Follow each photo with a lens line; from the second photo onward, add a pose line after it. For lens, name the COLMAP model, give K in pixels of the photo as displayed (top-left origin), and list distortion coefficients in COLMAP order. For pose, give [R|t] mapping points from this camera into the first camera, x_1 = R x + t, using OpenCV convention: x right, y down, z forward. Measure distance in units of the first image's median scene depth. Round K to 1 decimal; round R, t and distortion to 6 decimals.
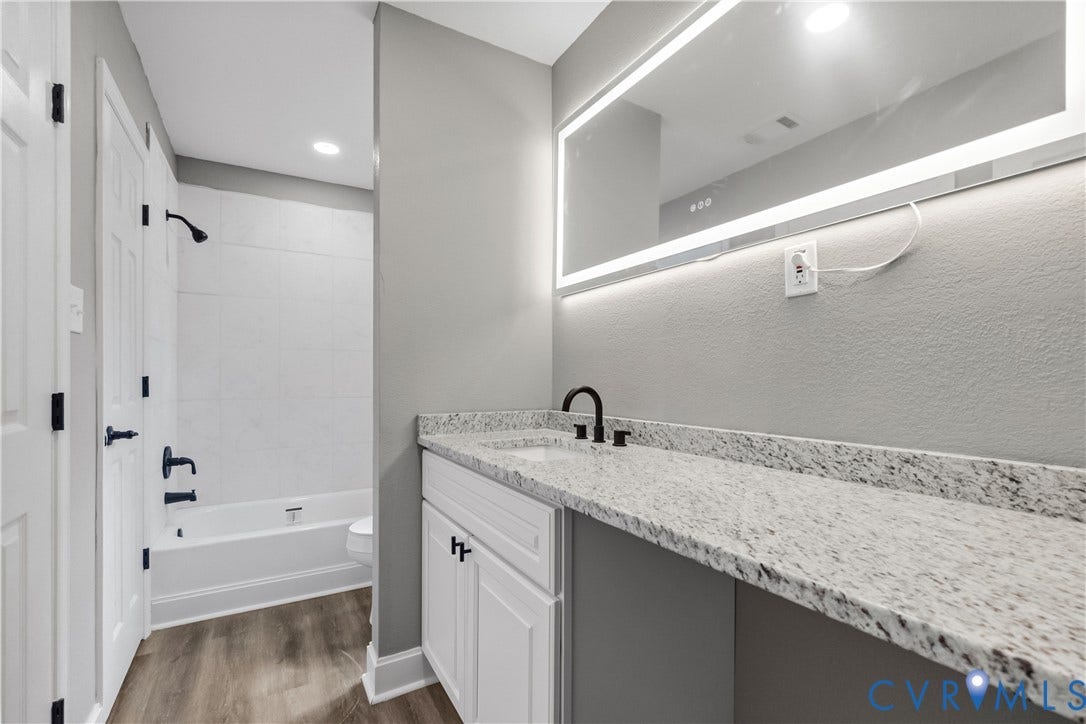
lens RADIAL K [[469.2, 0, 538.4], [0, 469.2, 368.4], [0, 0, 1]] dist [0.000901, -0.001445]
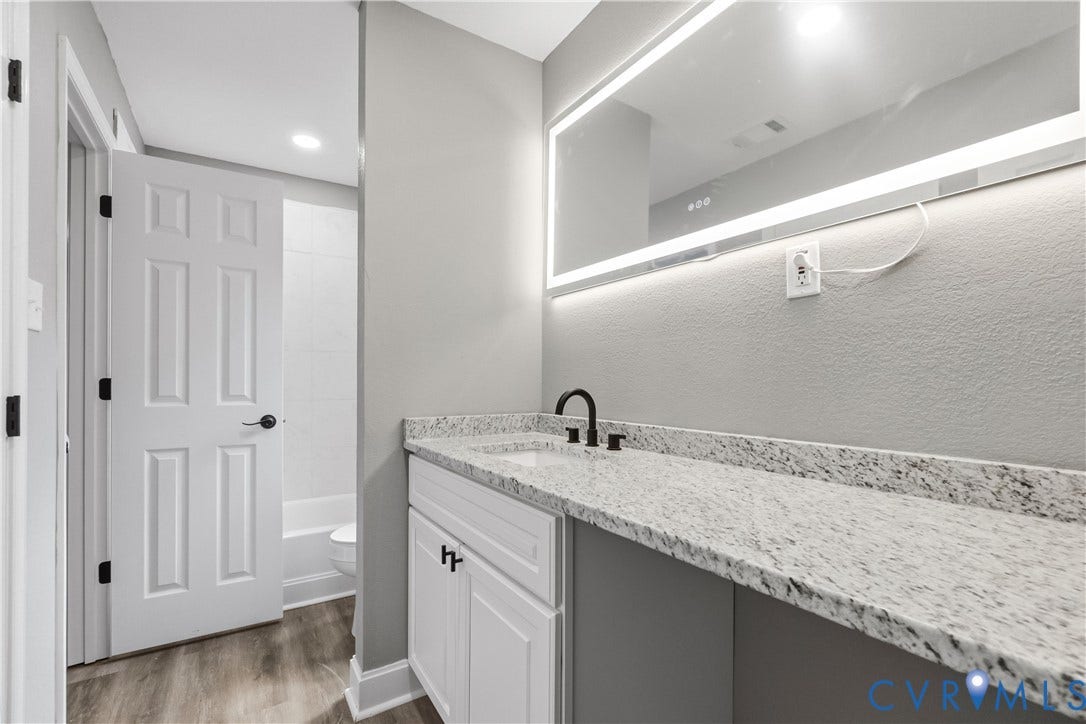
lens RADIAL K [[469.2, 0, 538.6], [0, 469.2, 370.0], [0, 0, 1]] dist [0.000901, -0.001445]
pose [[0.999113, 0.002558, 0.042023, -0.031007], [-0.002497, 0.999996, -0.001523, 0.000828], [-0.042026, 0.001416, 0.999115, 0.035026]]
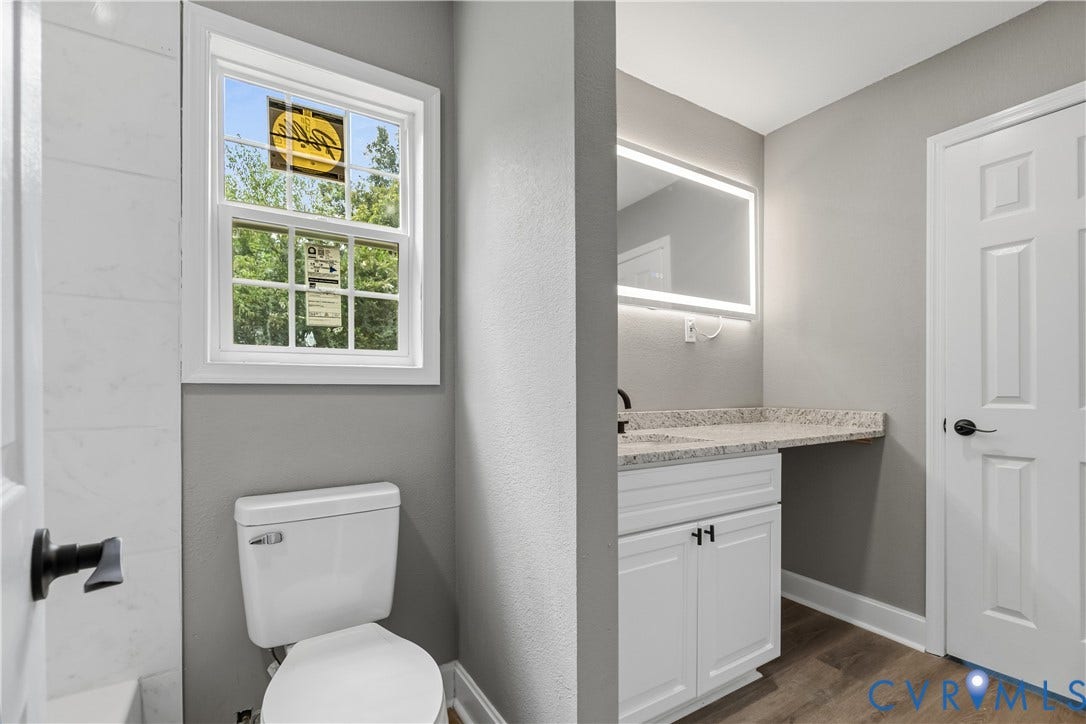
lens RADIAL K [[469.2, 0, 521.4], [0, 469.2, 395.5], [0, 0, 1]] dist [0.000901, -0.001445]
pose [[-0.004232, -0.015471, 0.999871, -1.350436], [-0.022138, 0.999637, 0.015374, 0.057414], [-0.999746, -0.022071, -0.004573, 1.547953]]
